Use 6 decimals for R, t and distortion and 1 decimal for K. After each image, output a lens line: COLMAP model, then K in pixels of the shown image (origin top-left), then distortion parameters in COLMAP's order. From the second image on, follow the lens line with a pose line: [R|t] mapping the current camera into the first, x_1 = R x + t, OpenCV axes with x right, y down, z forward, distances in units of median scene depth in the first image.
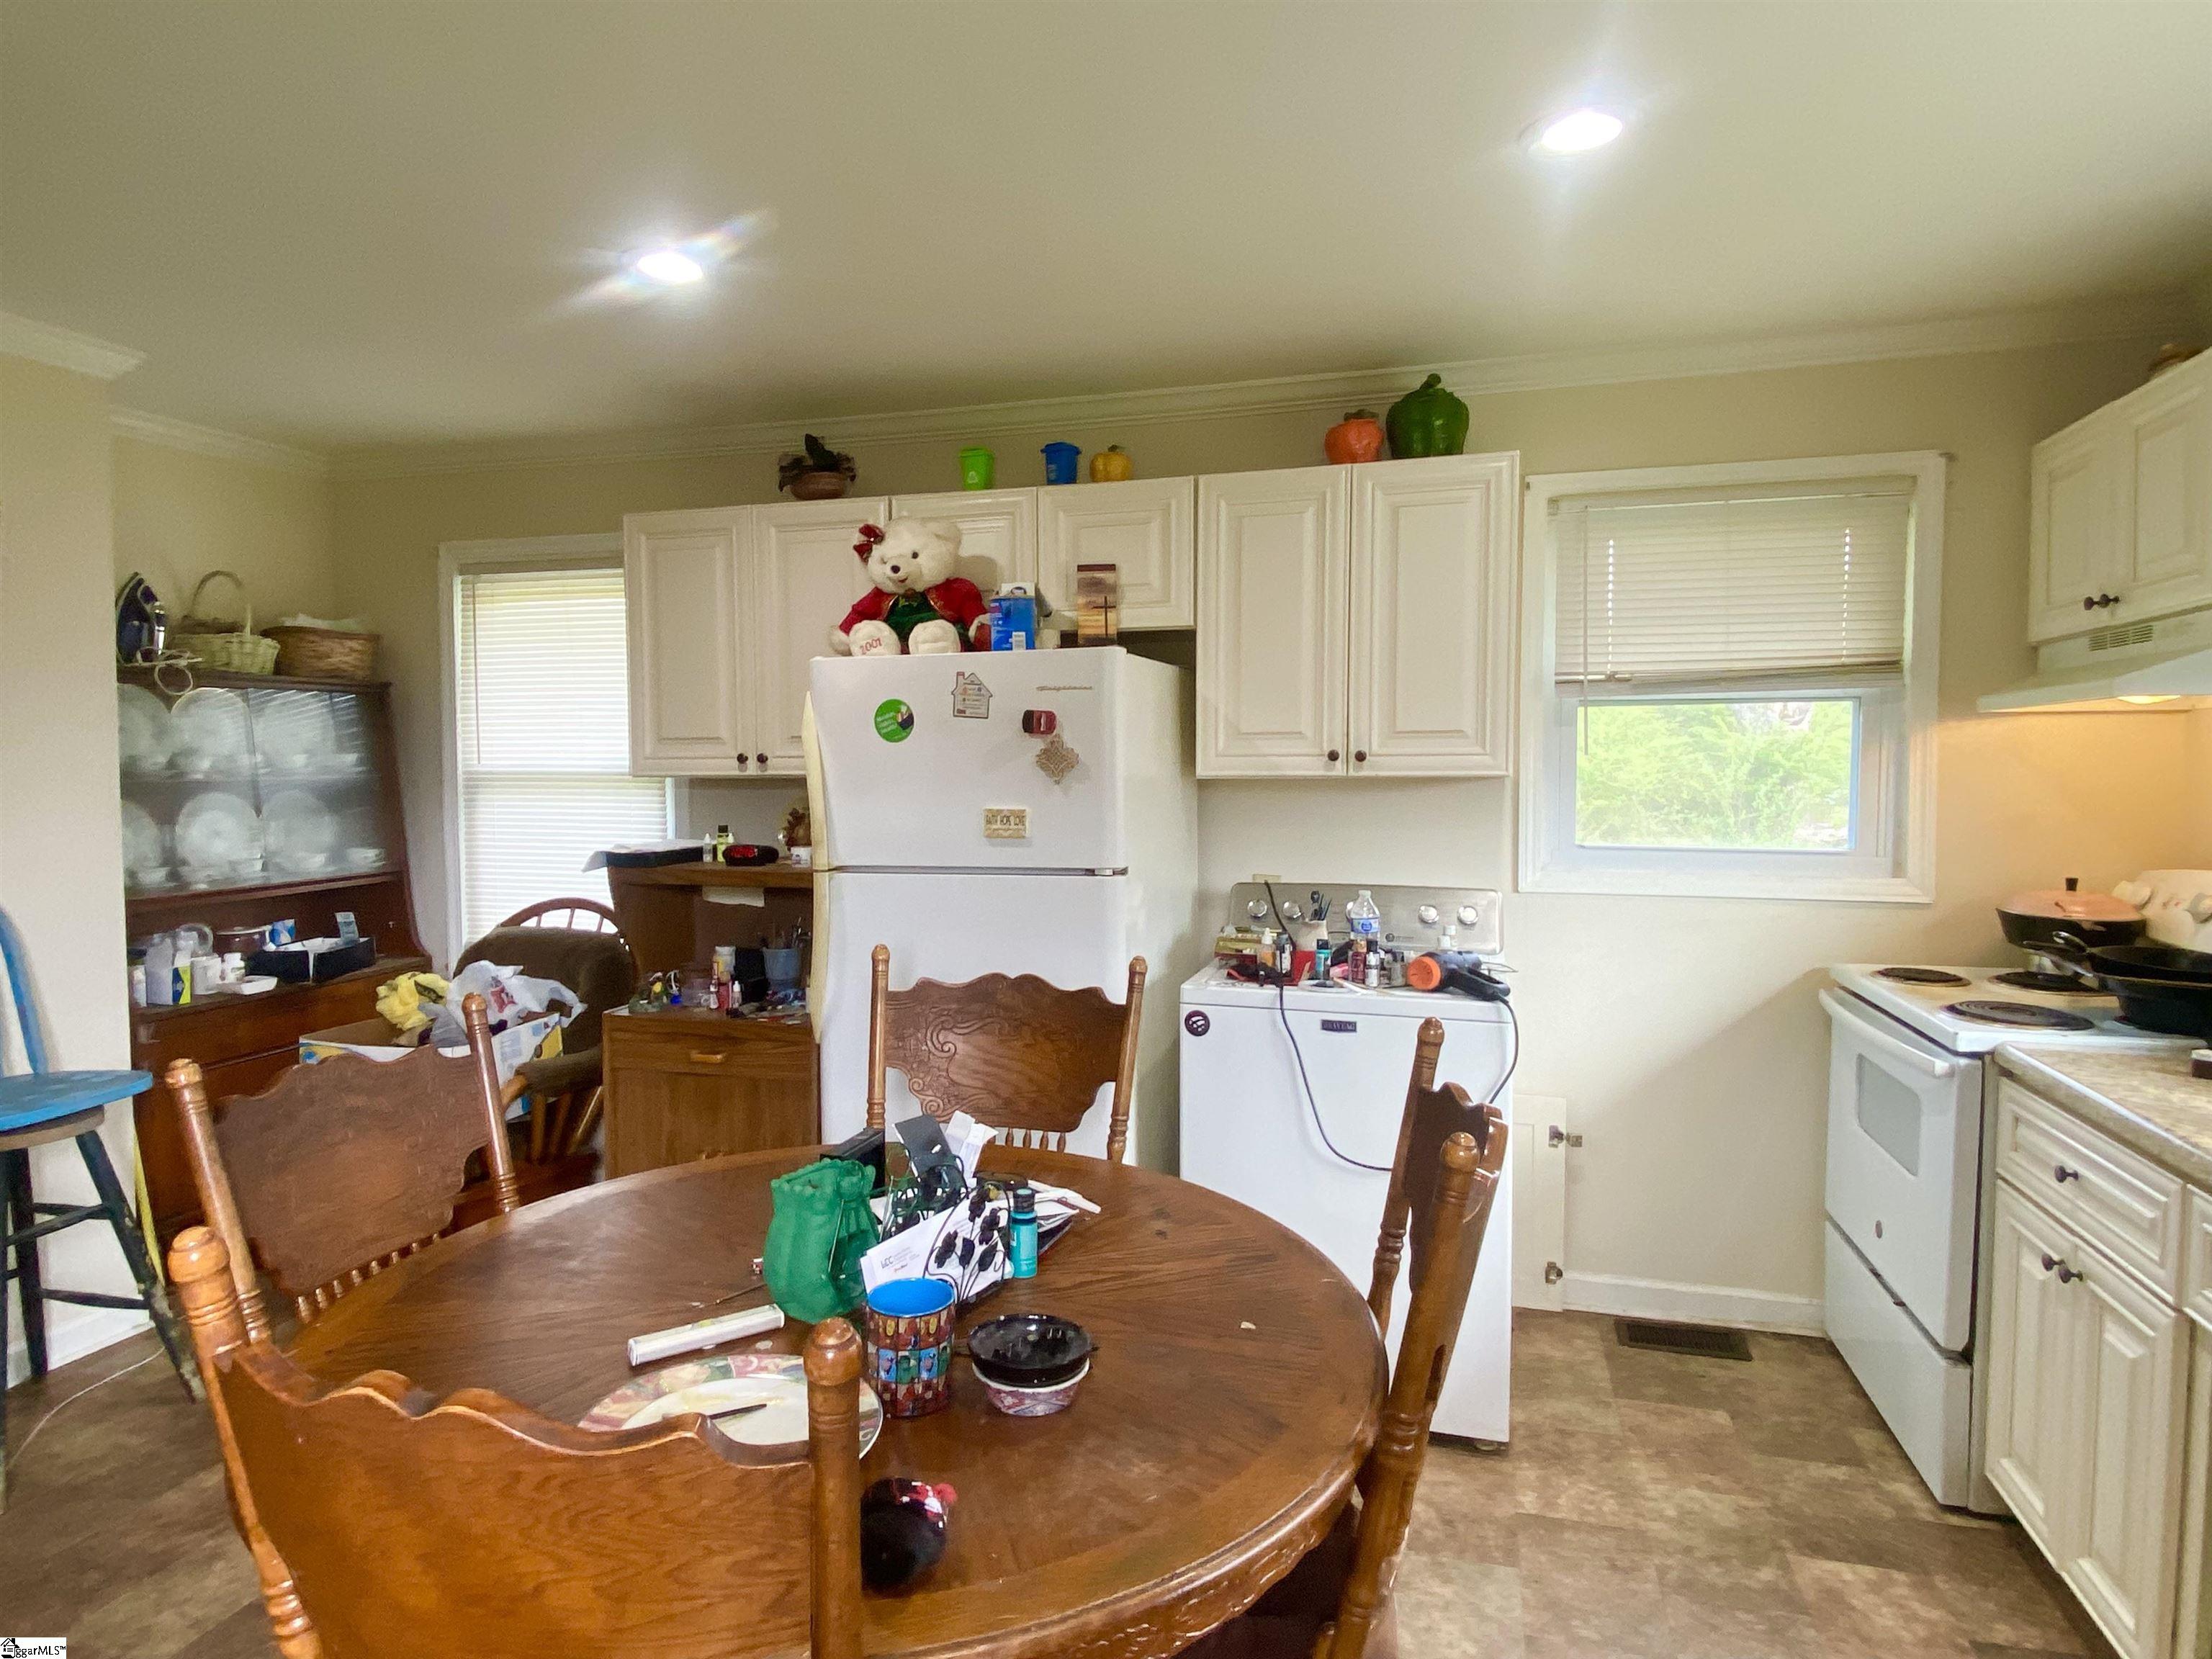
lens RADIAL K [[1240.1, 0, 1093.4], [0, 1240.1, 823.5], [0, 0, 1]] dist [0.077004, -0.082118]
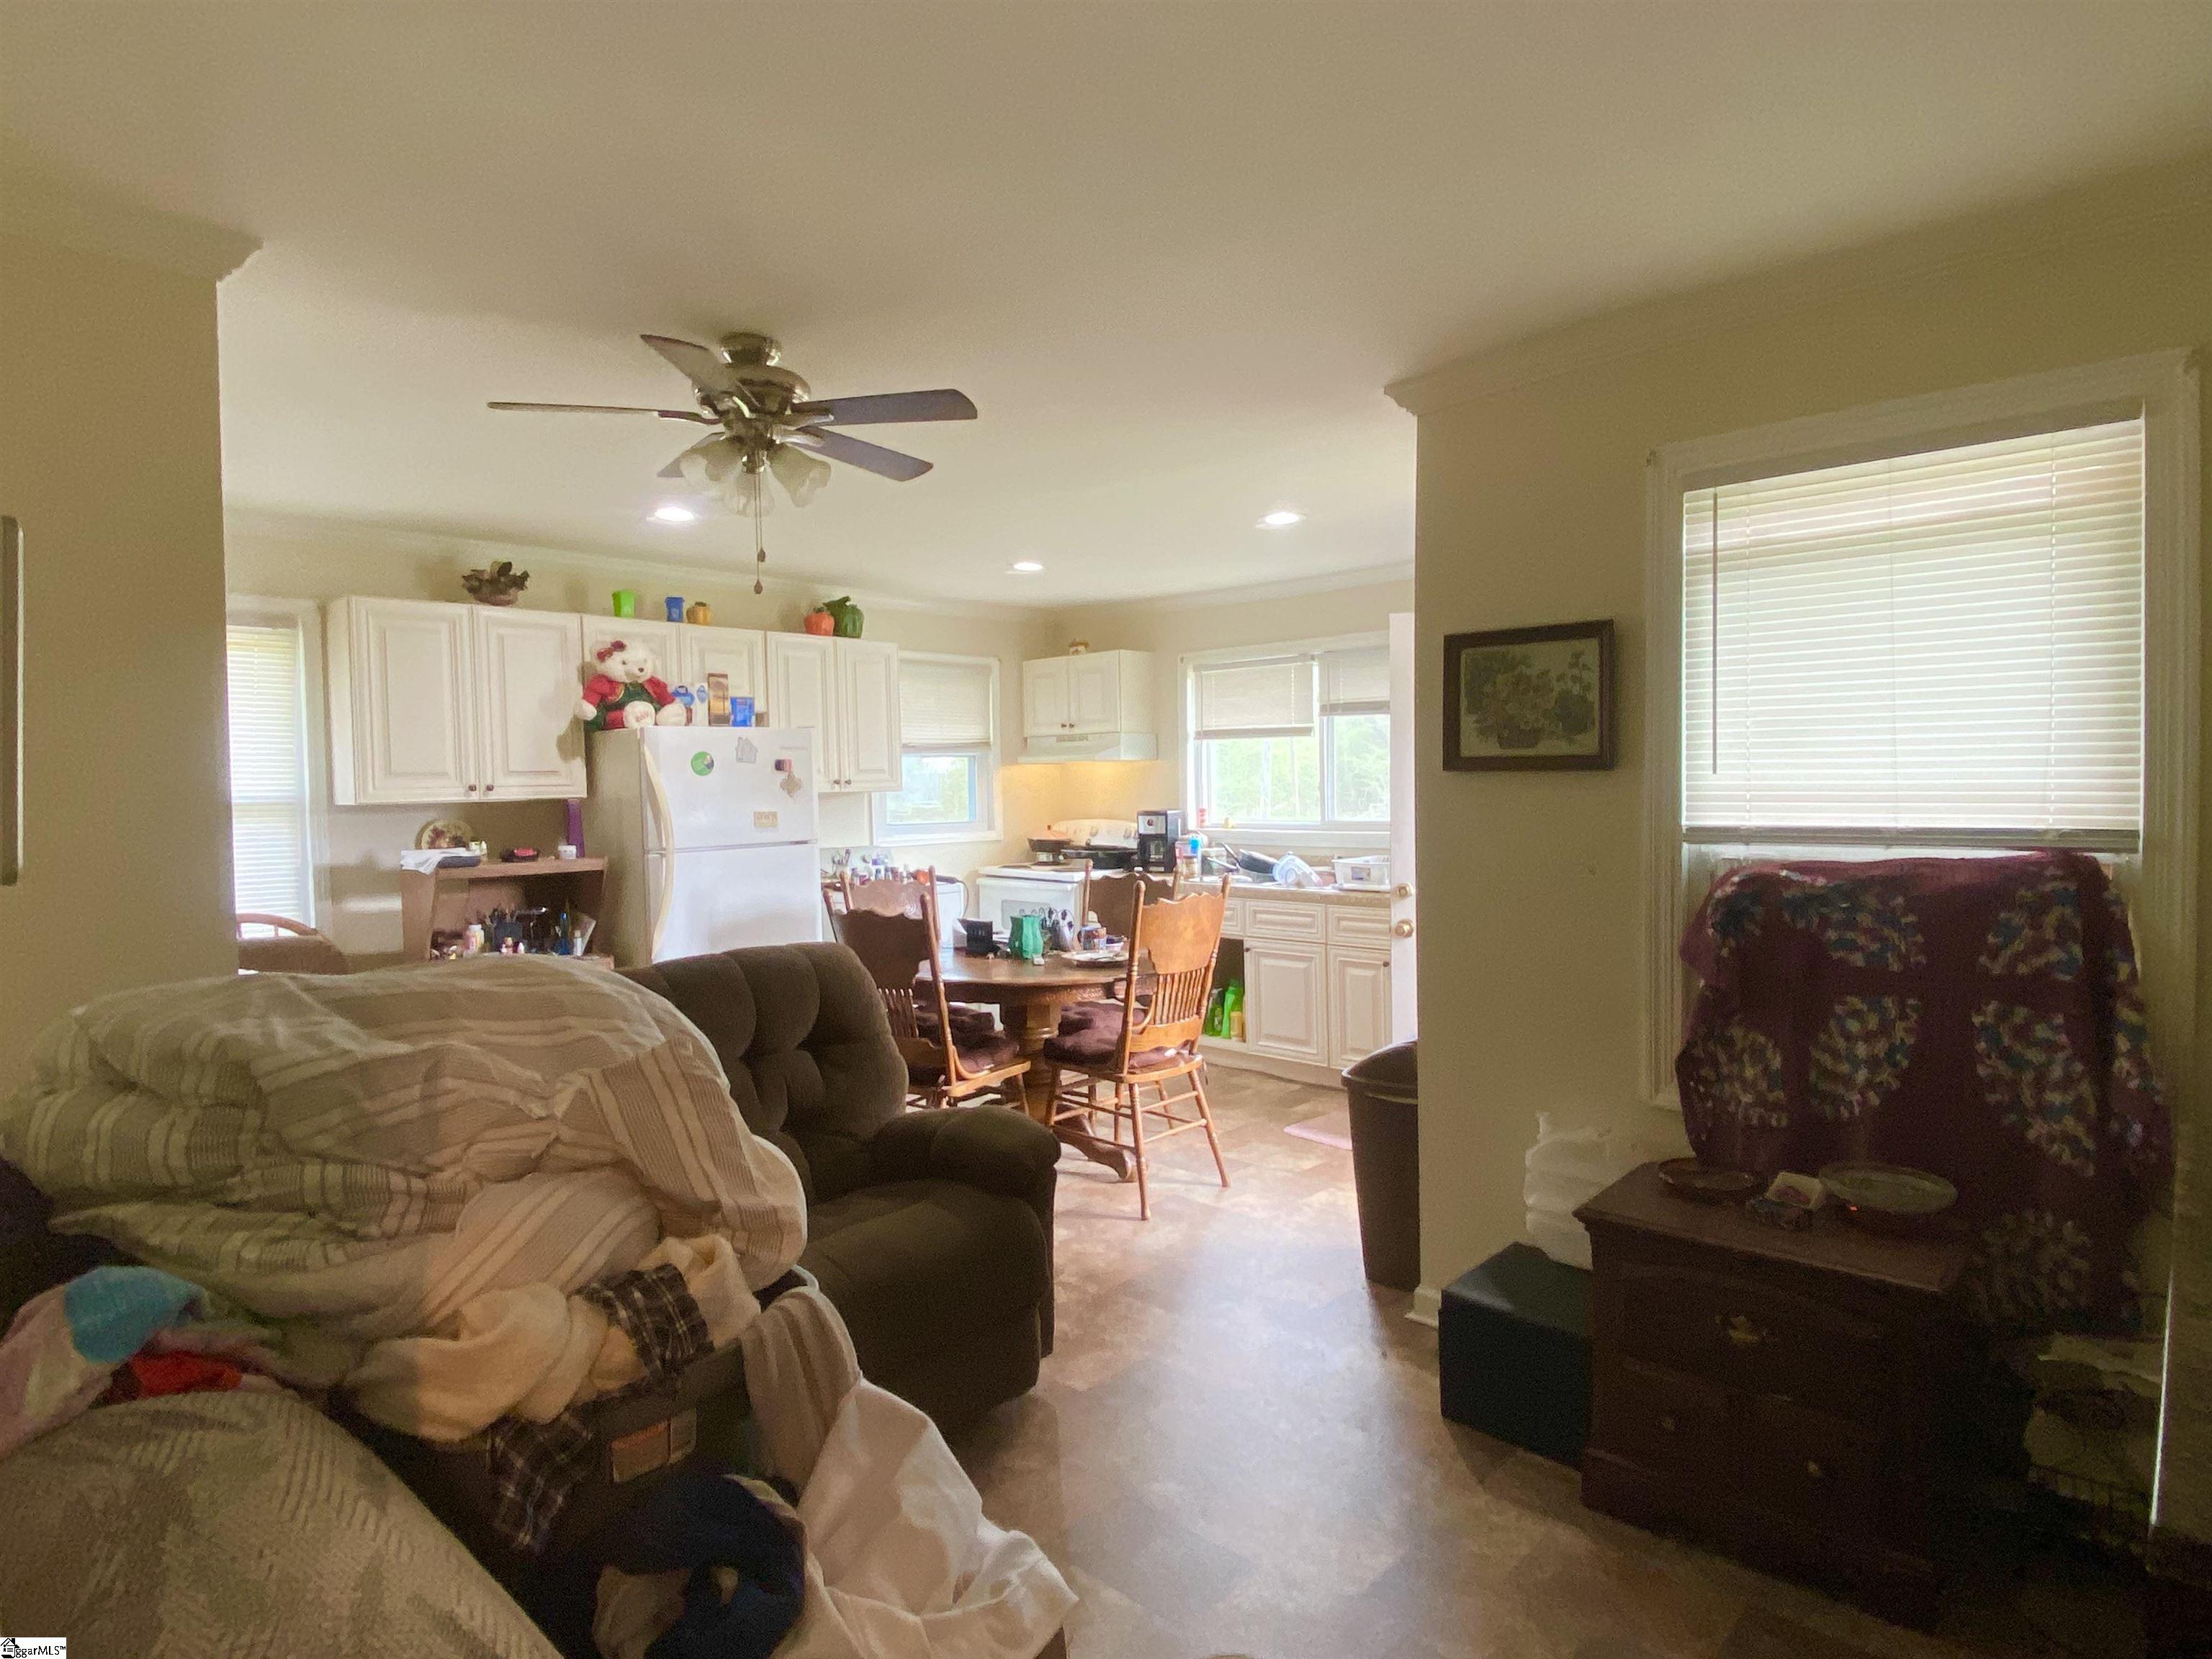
lens RADIAL K [[1240.1, 0, 1093.4], [0, 1240.1, 823.5], [0, 0, 1]] dist [0.077004, -0.082118]
pose [[0.451595, -0.038762, 0.891381, -1.422401], [0.057538, 0.998241, 0.014259, 0.007831], [-0.890366, 0.044849, 0.453031, -0.273713]]
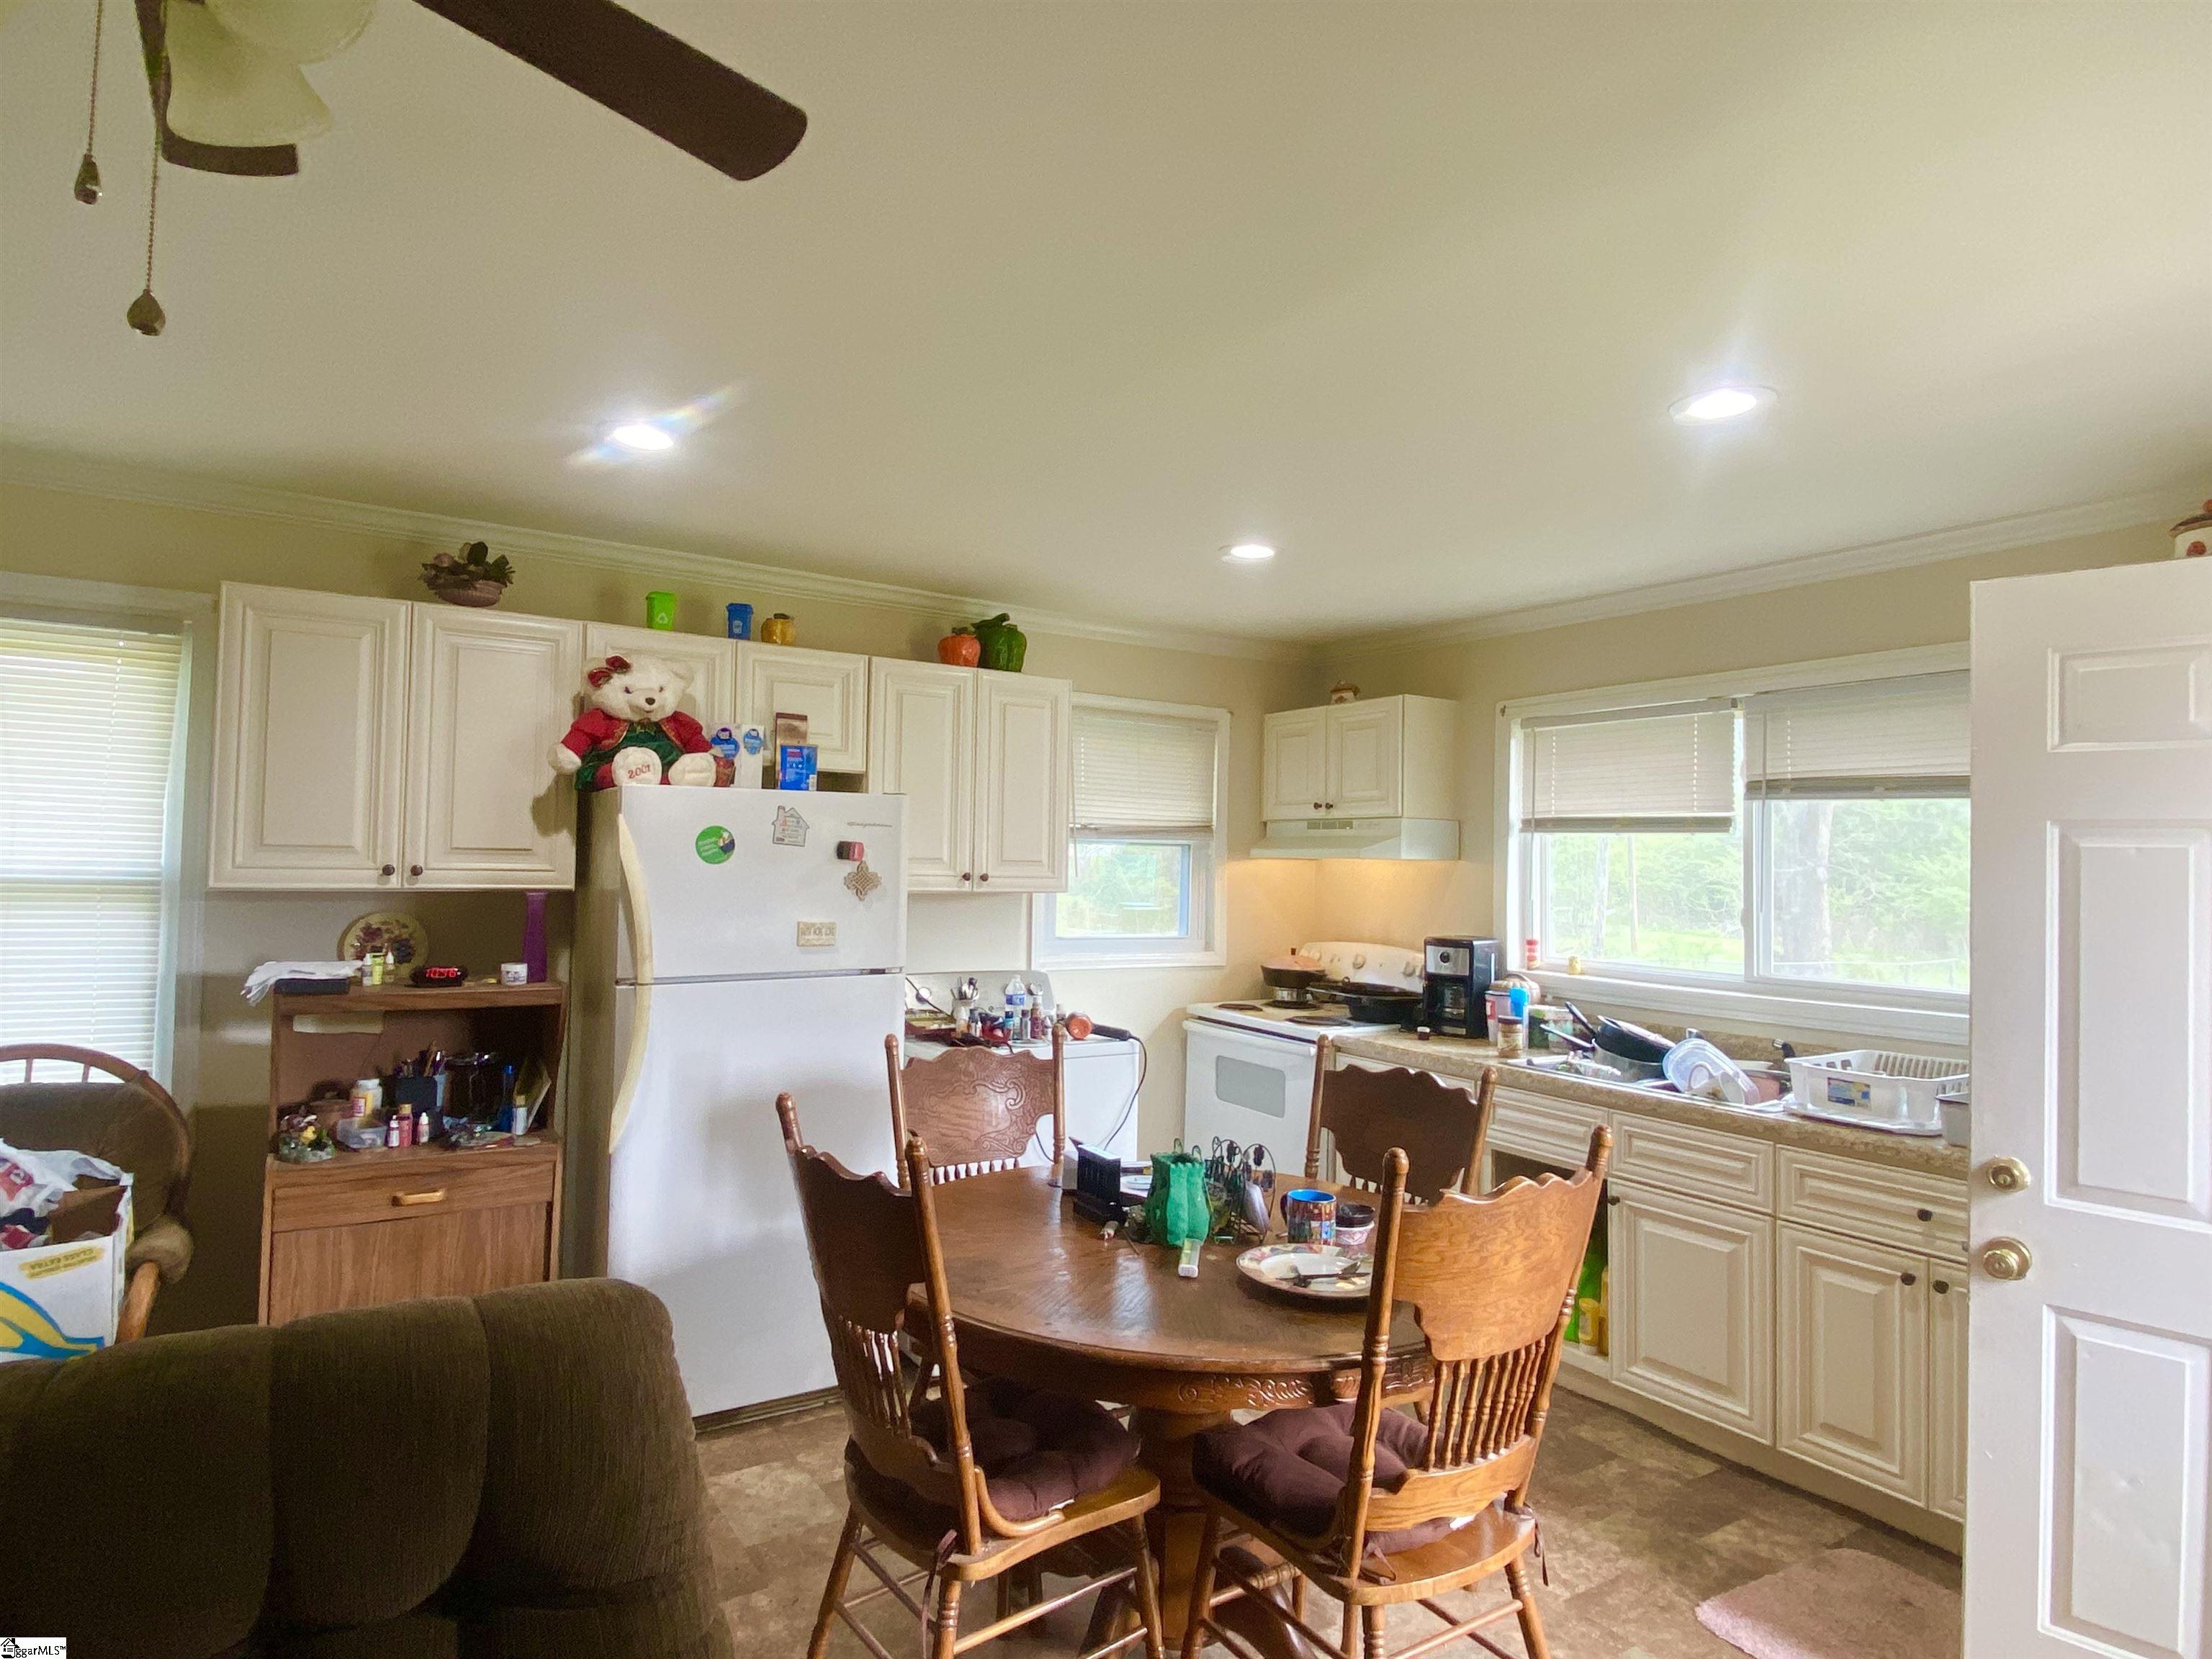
lens RADIAL K [[1240.1, 0, 1093.4], [0, 1240.1, 823.5], [0, 0, 1]] dist [0.077004, -0.082118]
pose [[0.650389, 0.039651, 0.758566, -0.761115], [0.012267, 0.997958, -0.062682, -0.025894], [-0.759502, 0.050073, 0.648575, 0.006912]]
